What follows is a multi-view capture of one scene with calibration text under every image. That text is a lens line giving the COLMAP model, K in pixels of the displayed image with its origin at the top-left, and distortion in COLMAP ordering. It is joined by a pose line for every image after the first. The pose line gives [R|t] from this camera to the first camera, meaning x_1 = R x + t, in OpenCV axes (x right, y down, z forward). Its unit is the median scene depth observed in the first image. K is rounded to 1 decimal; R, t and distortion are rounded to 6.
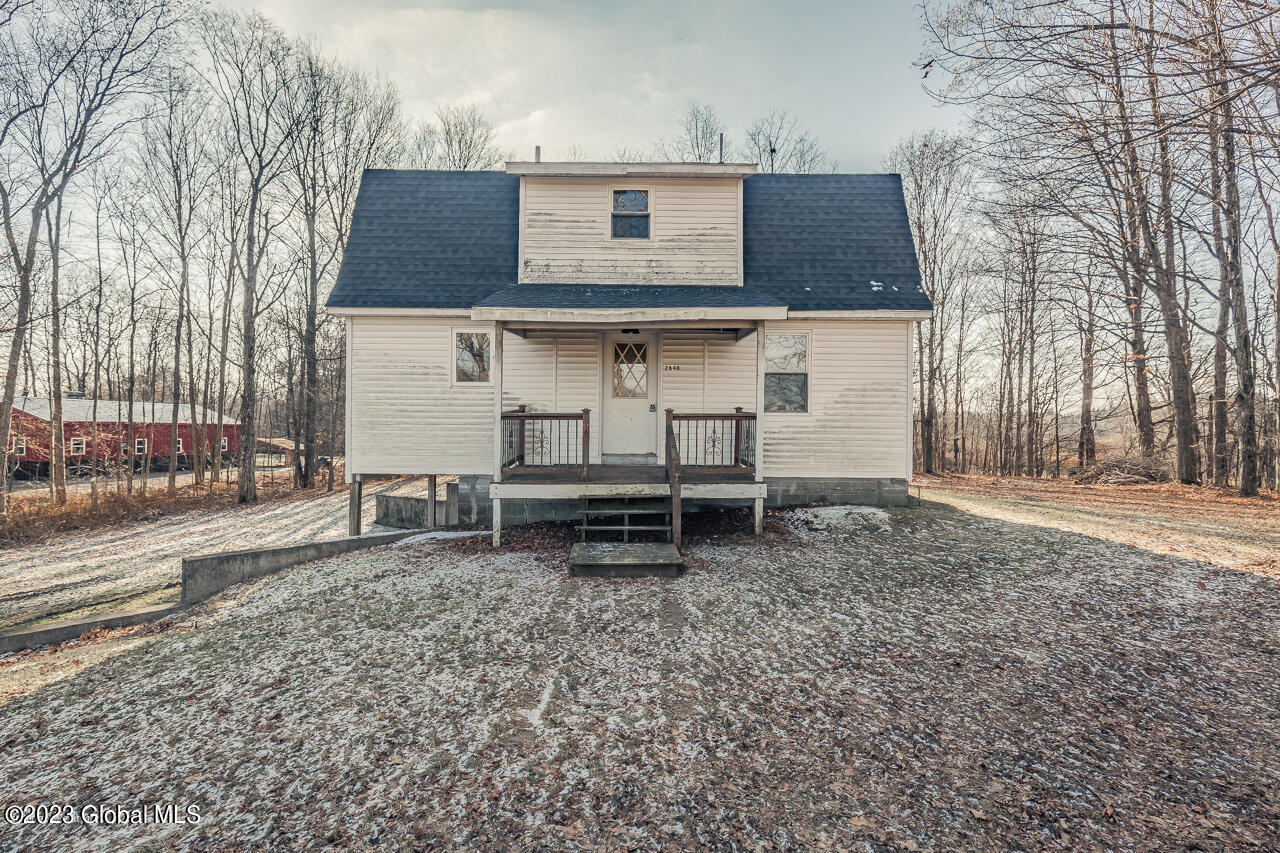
lens RADIAL K [[581.4, 0, 646.4], [0, 581.4, 440.2], [0, 0, 1]] dist [0.000328, -0.000394]
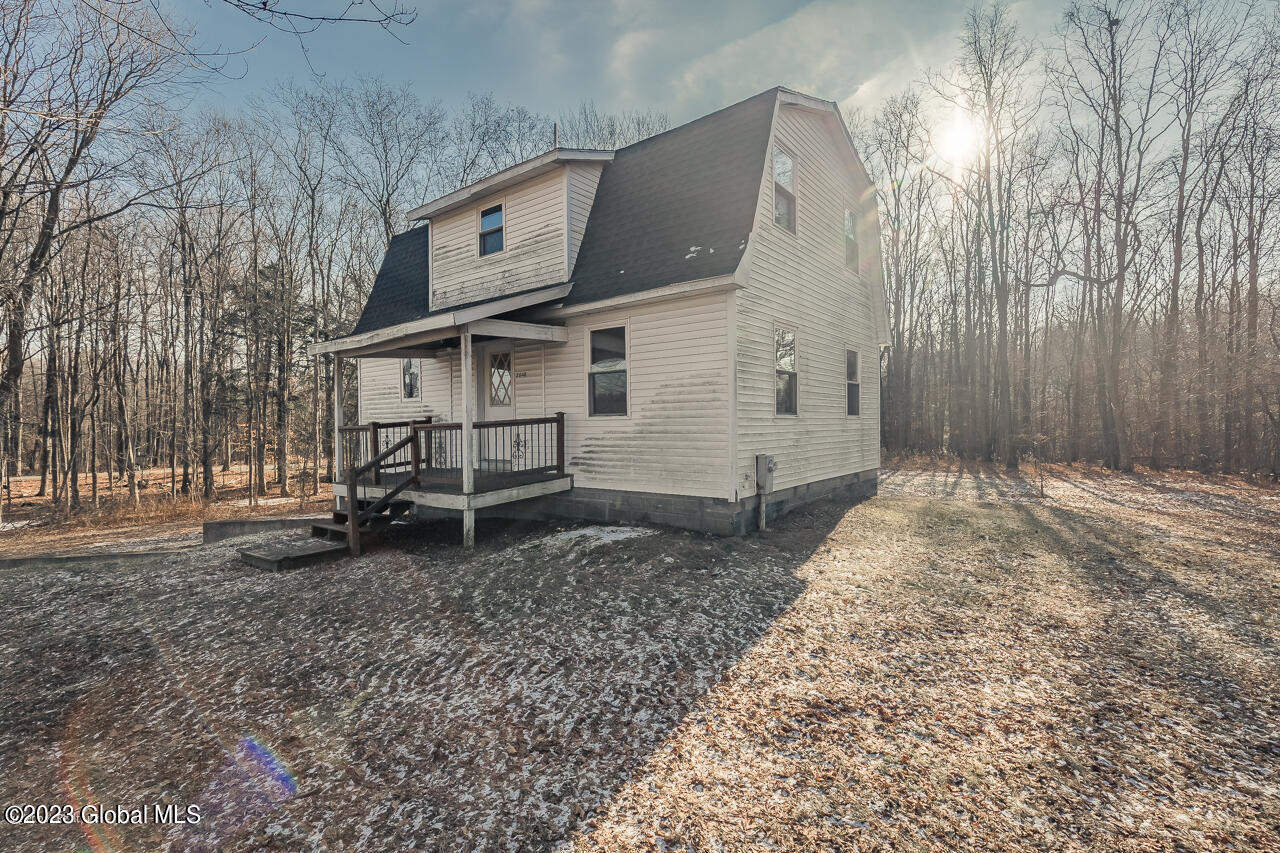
lens RADIAL K [[581.4, 0, 643.3], [0, 581.4, 423.3], [0, 0, 1]] dist [0.000328, -0.000394]
pose [[0.781935, -0.017106, -0.623126, 0.836571], [0.012751, 0.999853, -0.011446, -0.024902], [0.623230, 0.001005, 0.782038, 0.347171]]
